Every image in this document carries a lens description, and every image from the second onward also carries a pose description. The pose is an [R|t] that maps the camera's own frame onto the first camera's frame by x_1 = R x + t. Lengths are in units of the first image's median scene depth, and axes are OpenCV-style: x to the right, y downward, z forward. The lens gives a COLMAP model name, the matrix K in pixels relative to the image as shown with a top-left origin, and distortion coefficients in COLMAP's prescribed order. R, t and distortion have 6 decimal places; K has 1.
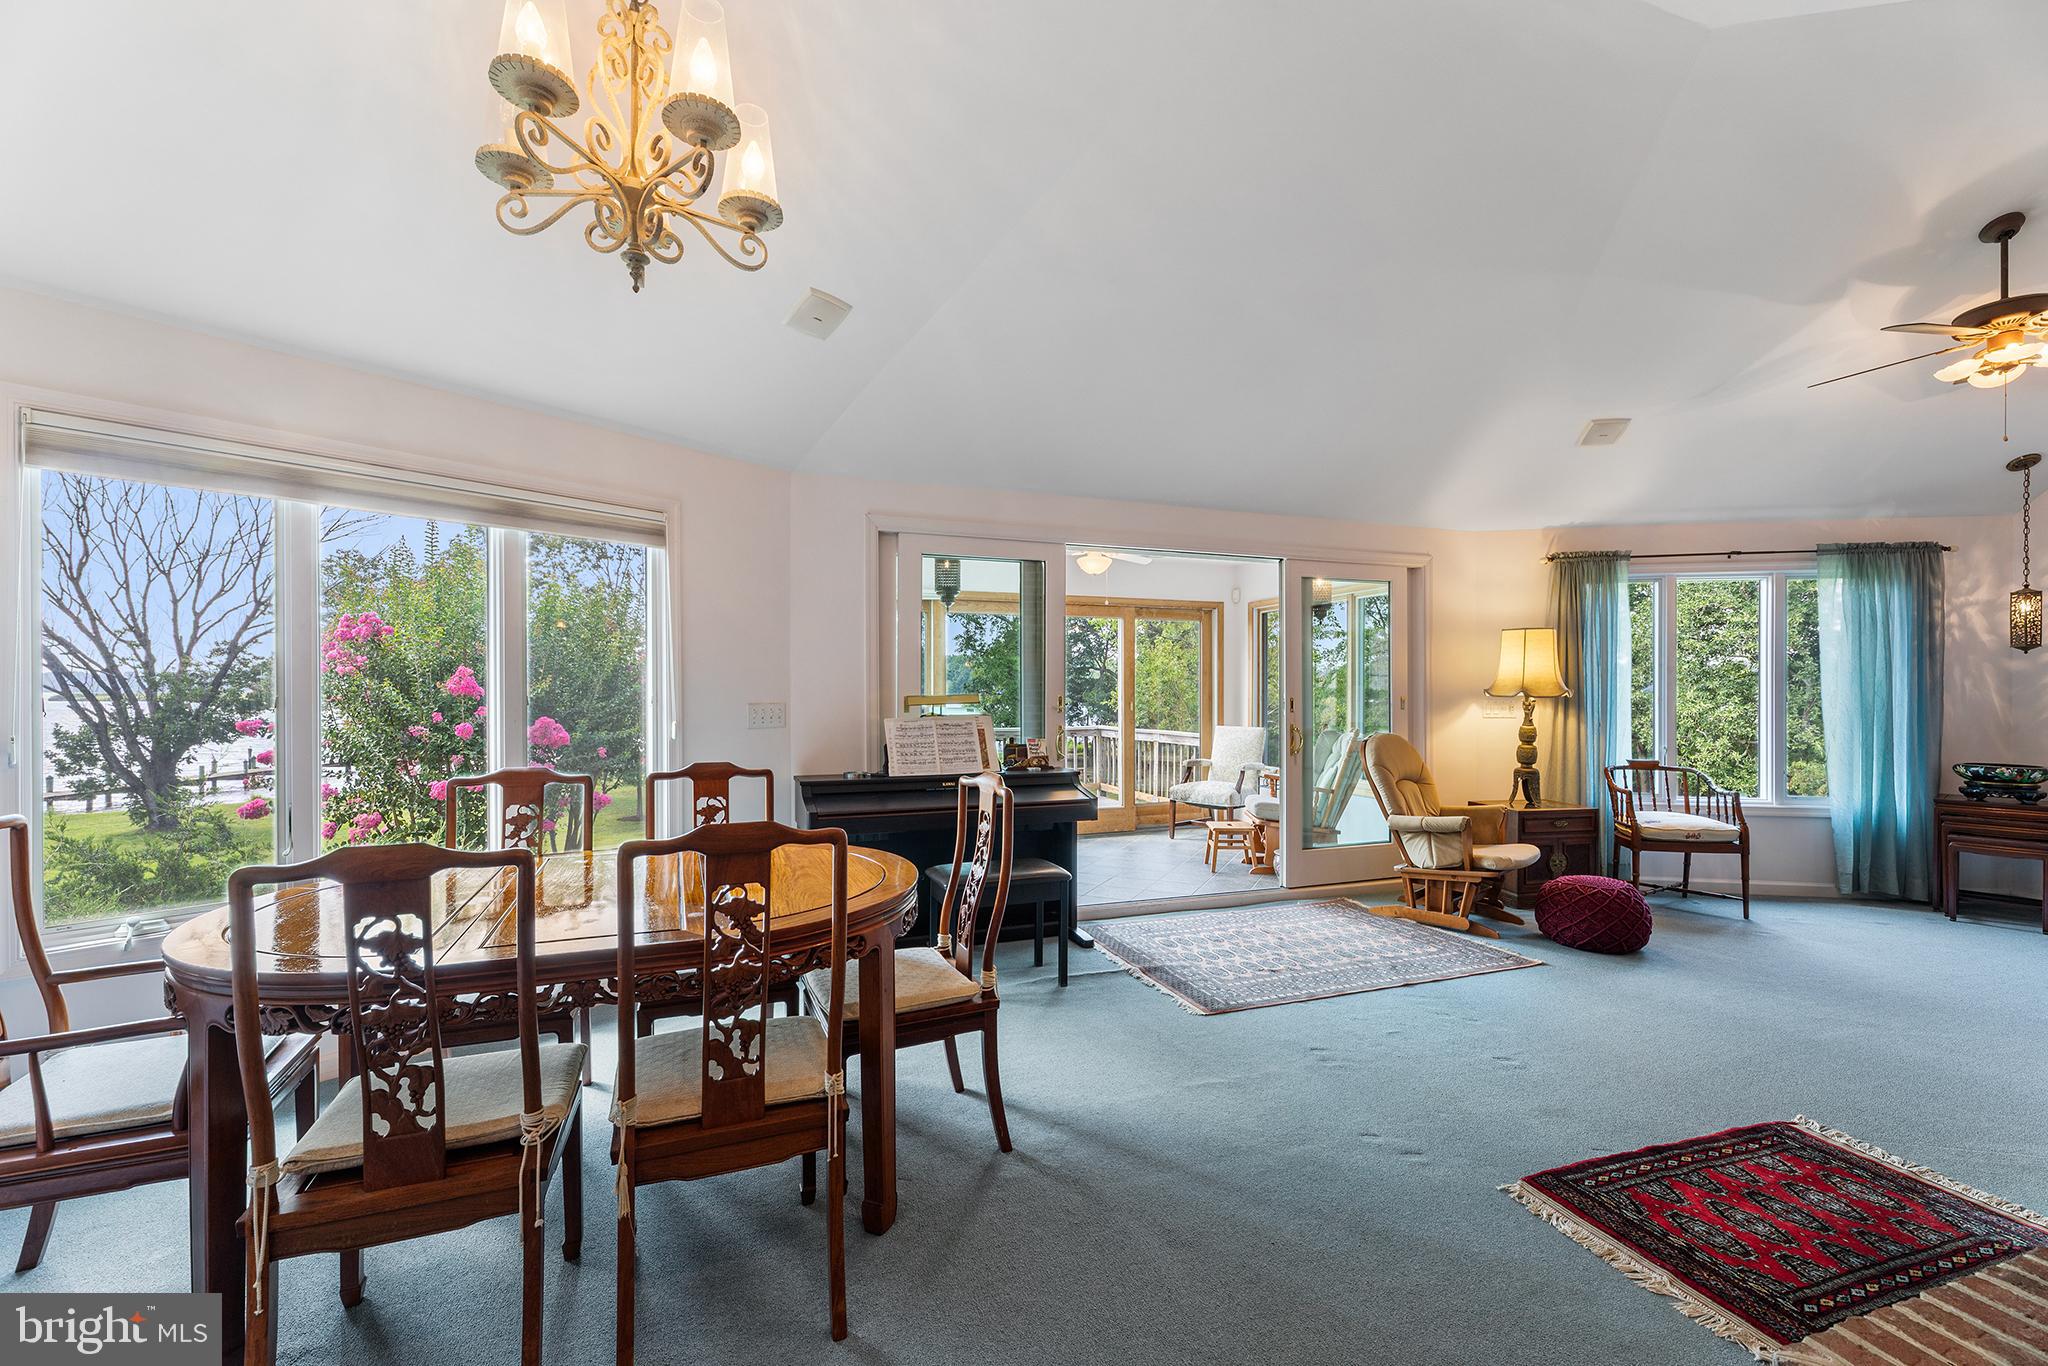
lens RADIAL K [[829.3, 0, 1009.2], [0, 829.3, 691.1], [0, 0, 1]] dist [0.003802, -0.001318]
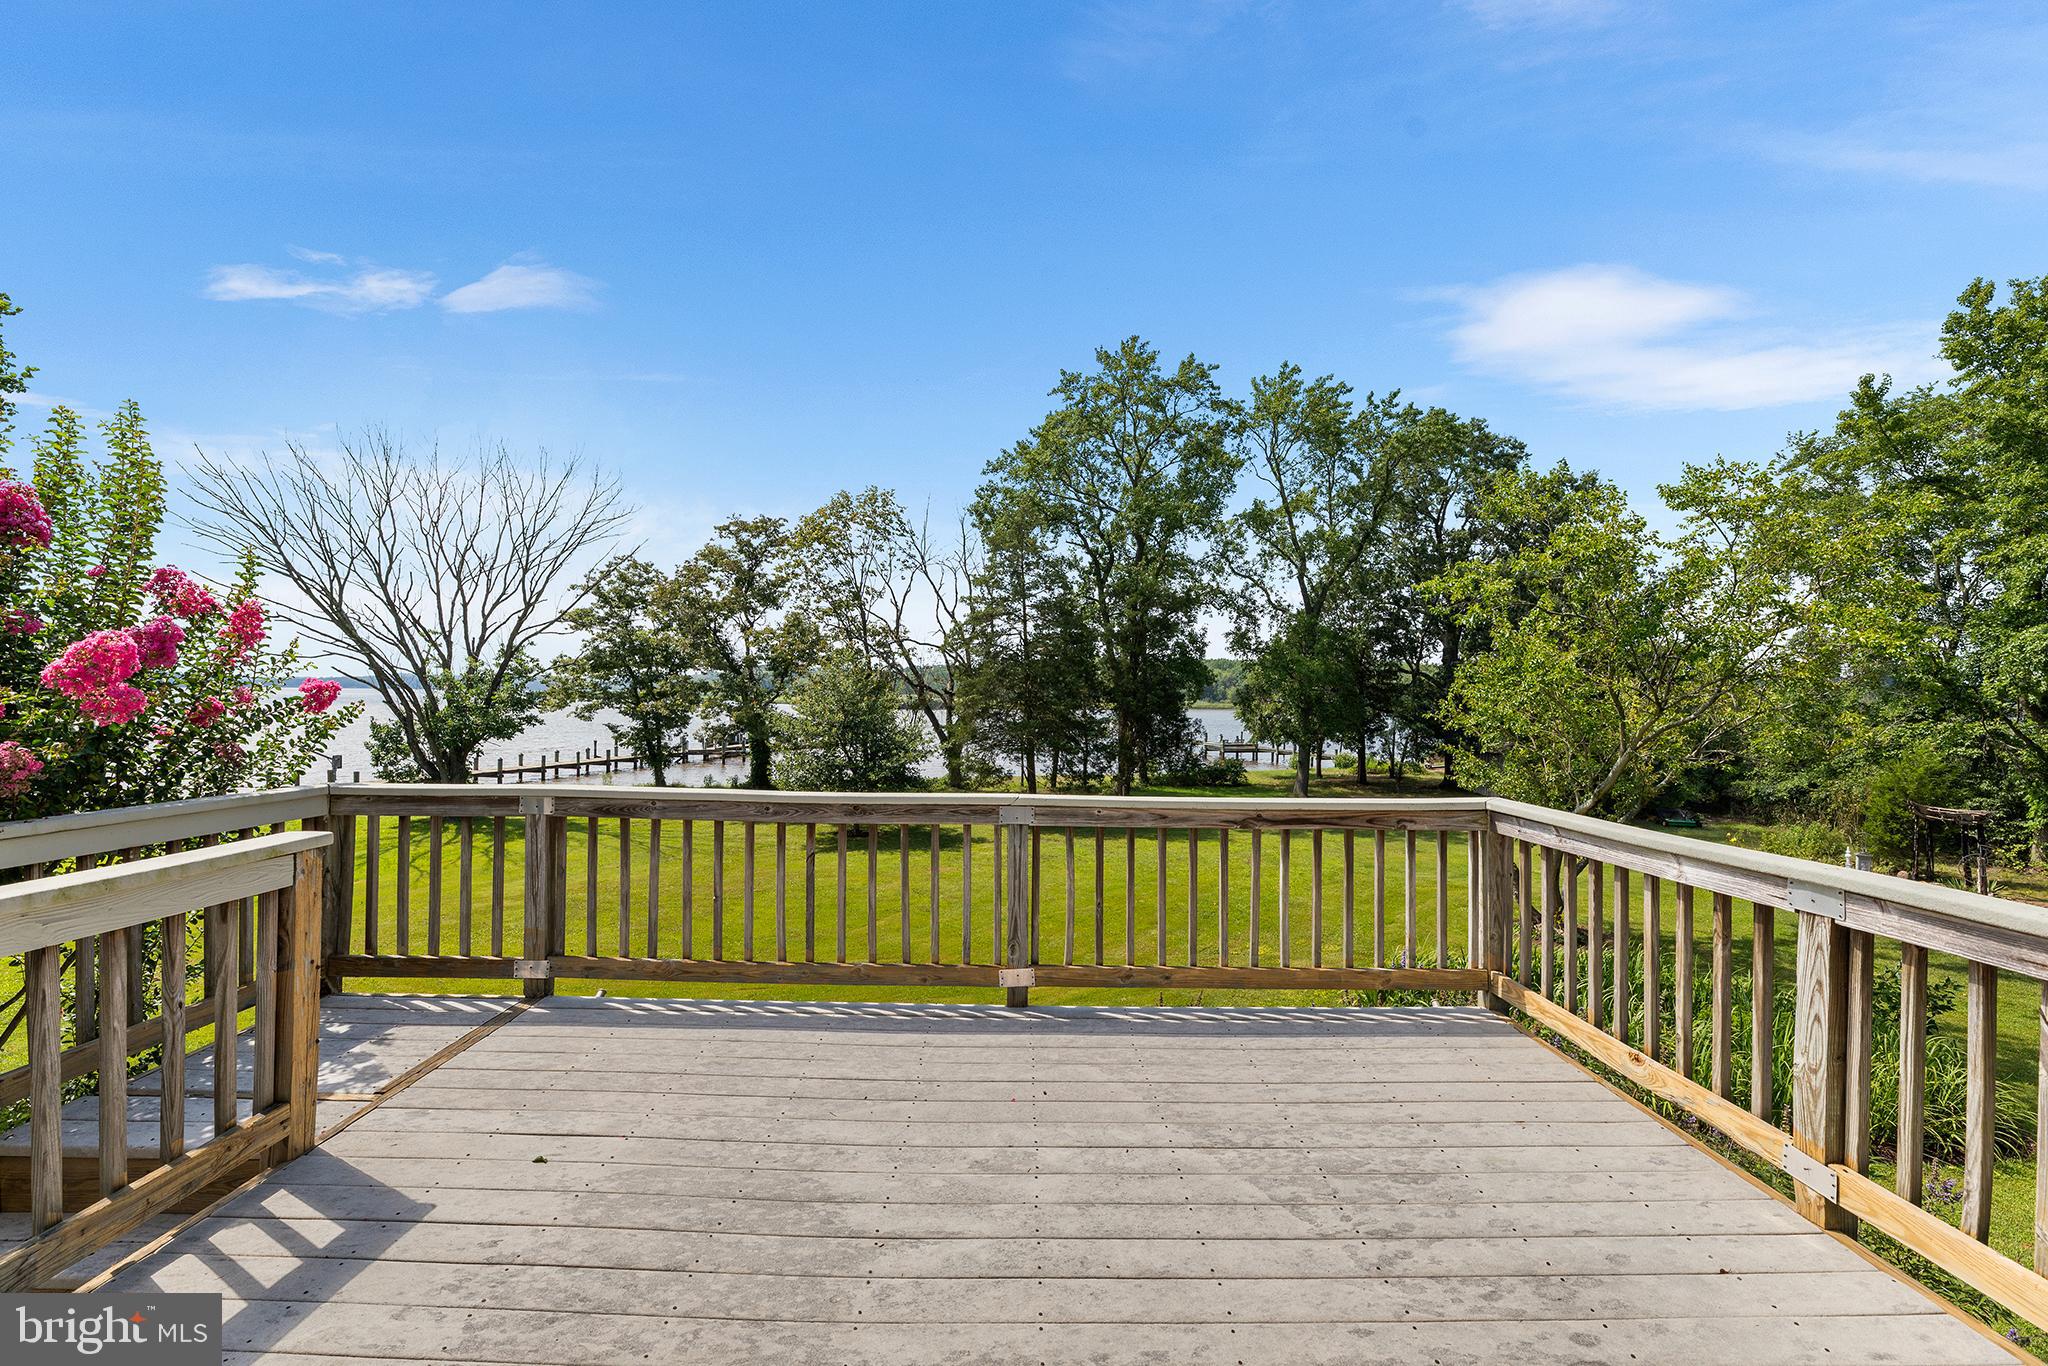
lens RADIAL K [[829.3, 0, 1018.8], [0, 829.3, 702.0], [0, 0, 1]] dist [0.003802, -0.001318]
pose [[0.947435, 0.013120, -0.319678, 0.073171], [-0.011328, 0.999908, 0.007466, 0.003721], [0.319746, -0.003452, 0.947497, 1.258134]]
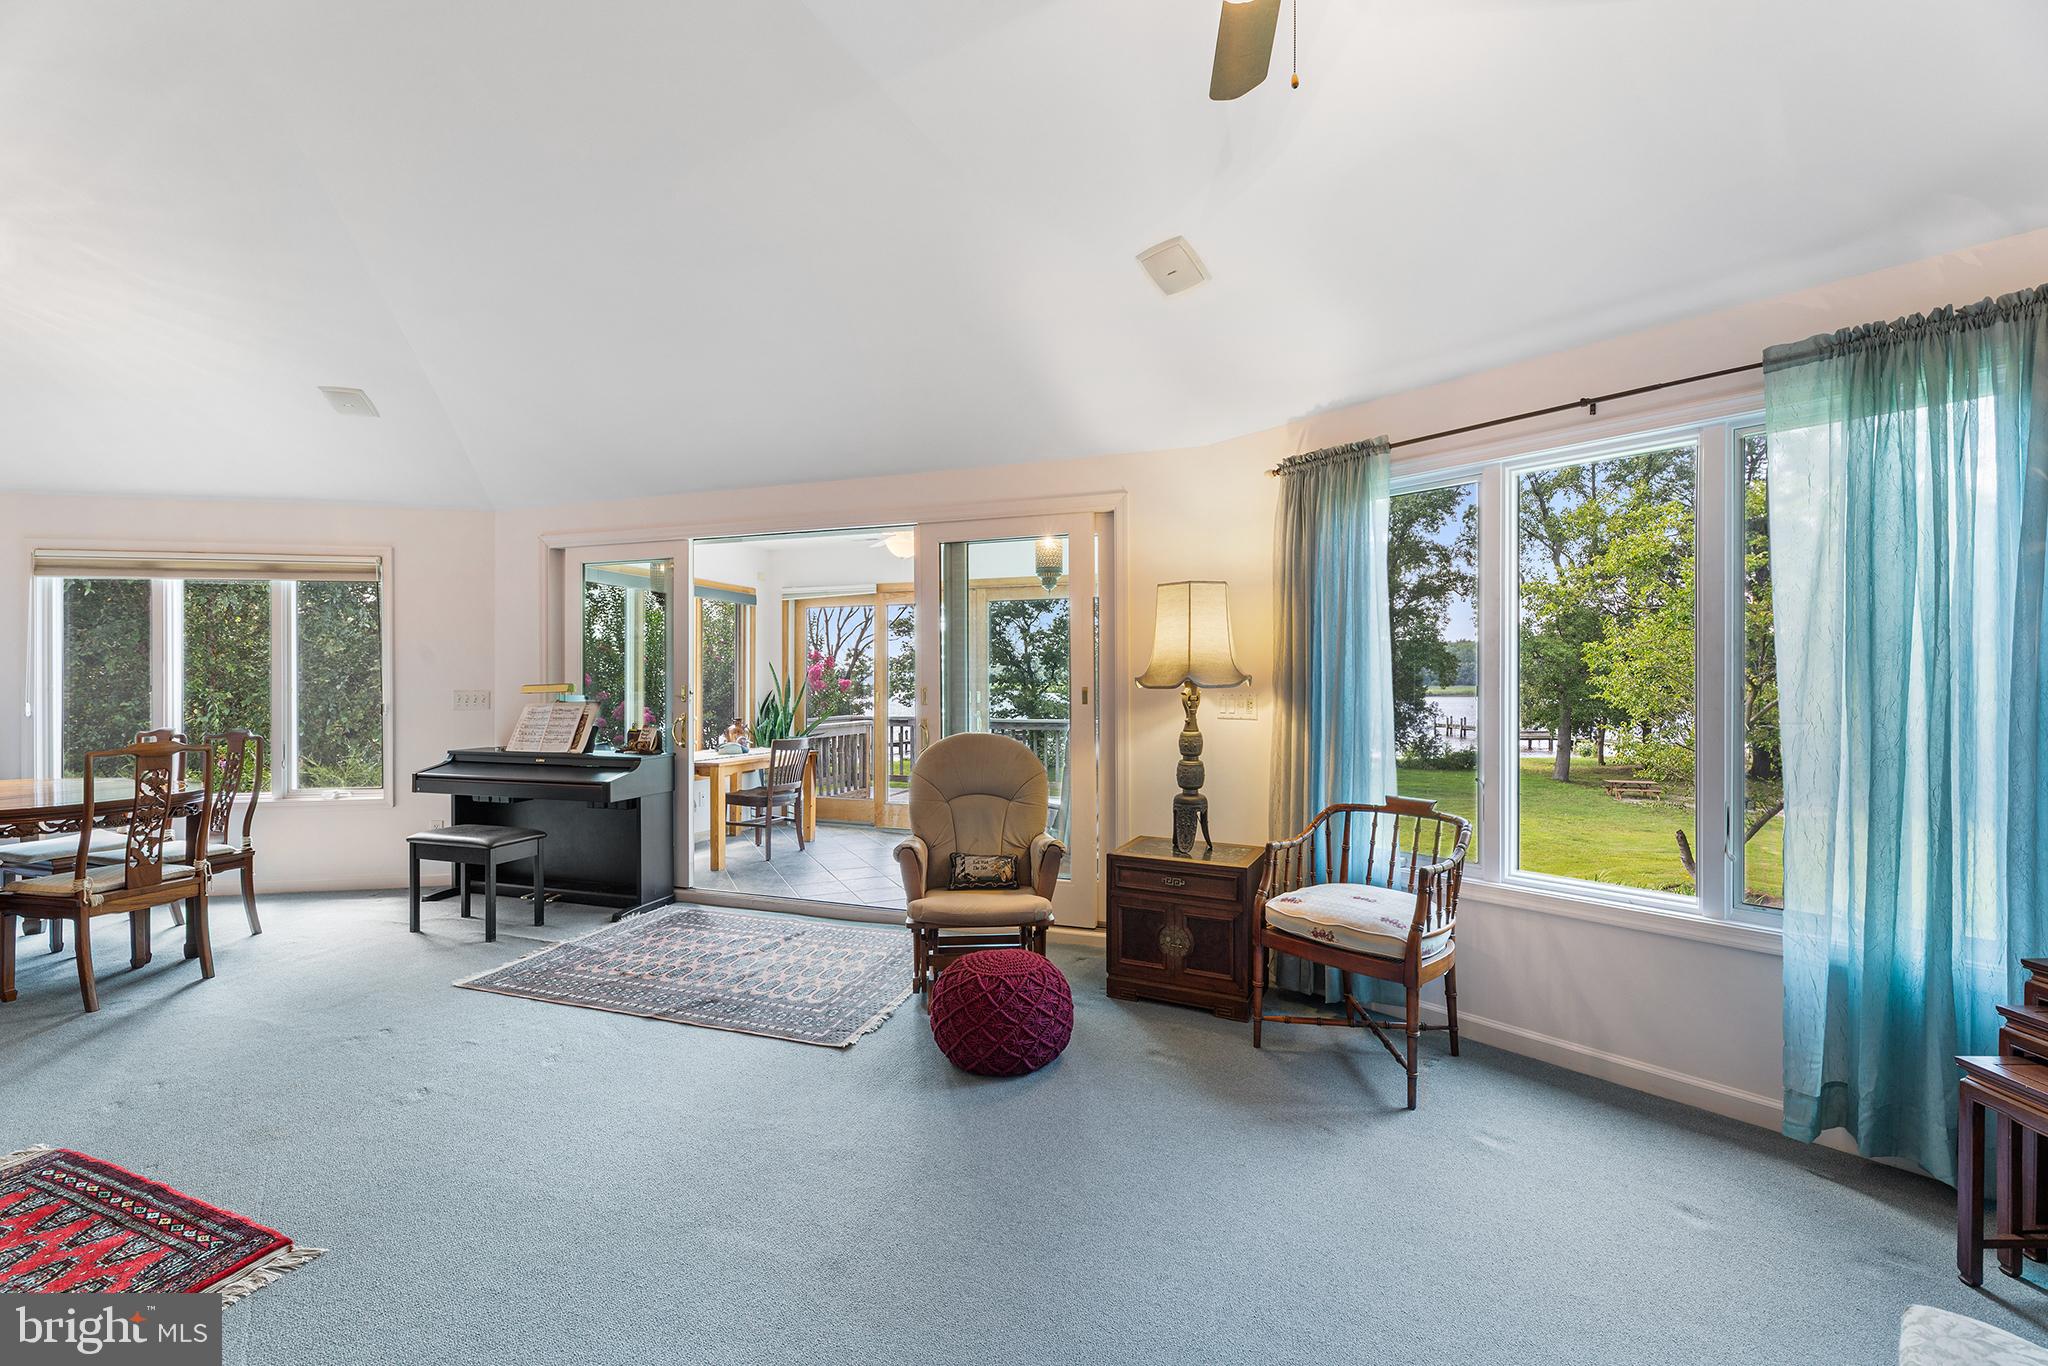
lens RADIAL K [[829.3, 0, 1015.7], [0, 829.3, 685.0], [0, 0, 1]] dist [0.003802, -0.001318]
pose [[0.782690, -0.000089, -0.622412, 0.928579], [0.001950, 0.999995, 0.002310, 0.003200], [0.622409, -0.003022, 0.782686, 0.393655]]
